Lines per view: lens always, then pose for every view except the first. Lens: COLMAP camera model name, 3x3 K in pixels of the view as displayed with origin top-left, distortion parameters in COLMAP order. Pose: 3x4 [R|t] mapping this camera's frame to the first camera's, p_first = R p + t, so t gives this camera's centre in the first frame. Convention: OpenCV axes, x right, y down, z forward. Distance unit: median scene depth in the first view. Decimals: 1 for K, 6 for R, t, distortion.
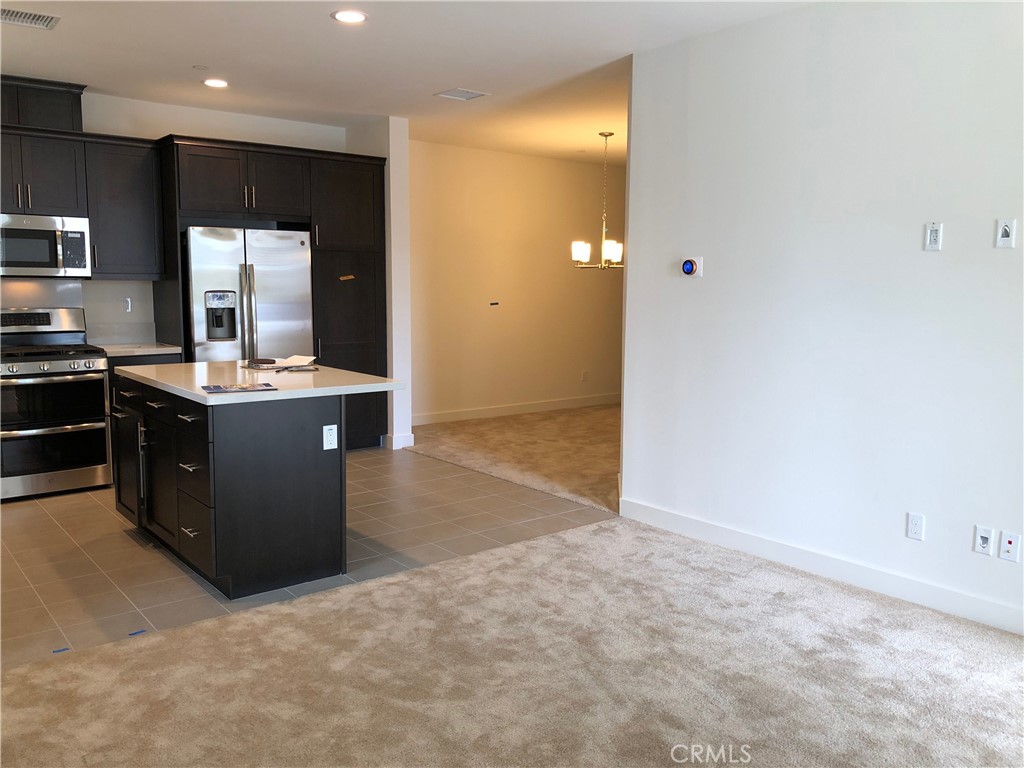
lens RADIAL K [[841.3, 0, 511.7], [0, 841.3, 385.8], [0, 0, 1]] dist [0.048674, -0.026037]
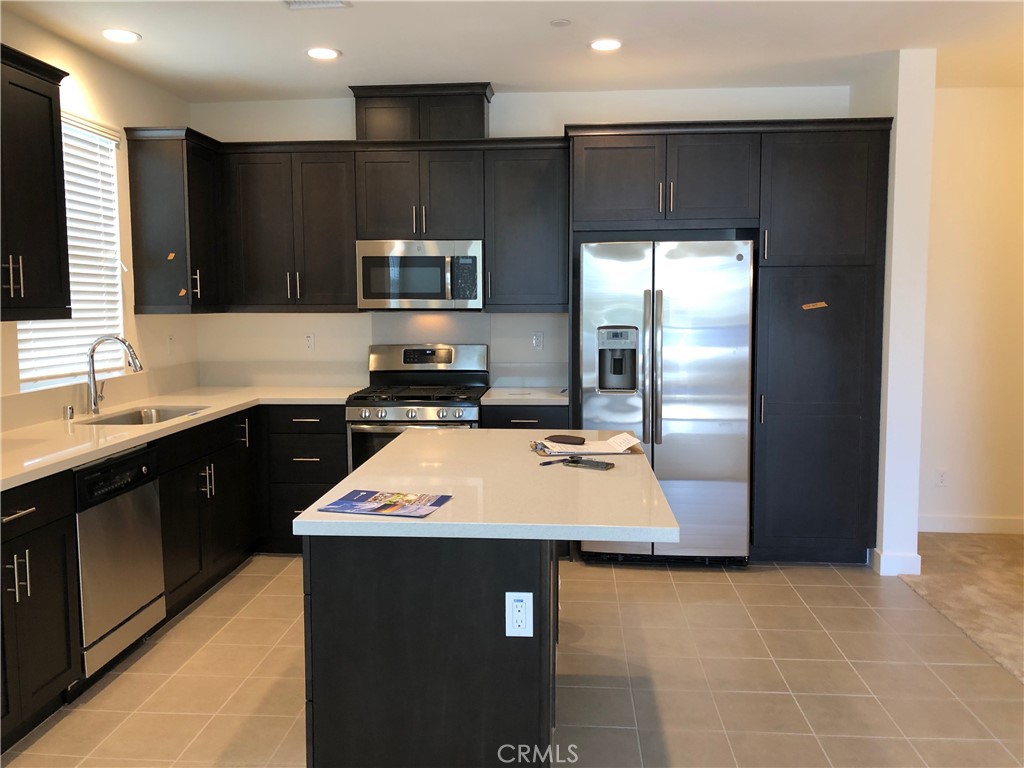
lens RADIAL K [[841.3, 0, 510.6], [0, 841.3, 376.3], [0, 0, 1]] dist [0.048674, -0.026037]
pose [[0.738231, 0.054144, -0.672372, 0.089259], [-0.077364, 0.996992, -0.004657, -0.057809], [0.670097, 0.055455, 0.740199, 0.390385]]
